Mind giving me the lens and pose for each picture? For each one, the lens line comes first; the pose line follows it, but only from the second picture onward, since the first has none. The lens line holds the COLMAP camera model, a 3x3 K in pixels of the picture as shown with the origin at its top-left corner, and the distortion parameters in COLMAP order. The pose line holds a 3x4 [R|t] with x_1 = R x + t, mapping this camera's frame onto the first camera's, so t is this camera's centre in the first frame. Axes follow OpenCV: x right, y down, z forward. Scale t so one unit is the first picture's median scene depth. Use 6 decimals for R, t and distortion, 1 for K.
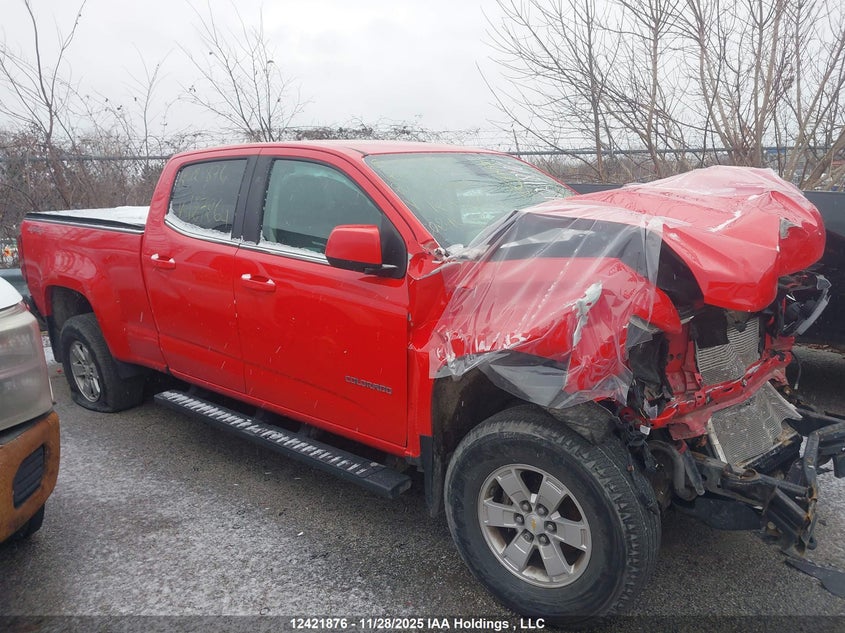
lens RADIAL K [[656.4, 0, 417.2], [0, 656.4, 318.8], [0, 0, 1]] dist [0.038694, -0.053654]
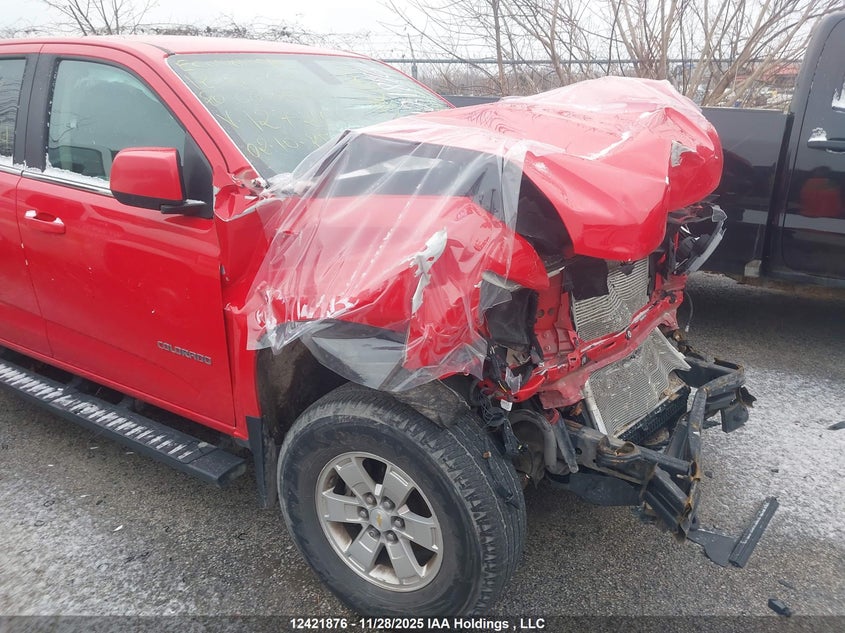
lens RADIAL K [[656.4, 0, 423.0], [0, 656.4, 316.5], [0, 0, 1]] dist [0.038694, -0.053654]
pose [[0.991729, -0.031388, 0.124452, 0.122253], [0.016202, 0.992495, 0.121209, -0.037484], [-0.127323, -0.118190, 0.984794, 0.186628]]
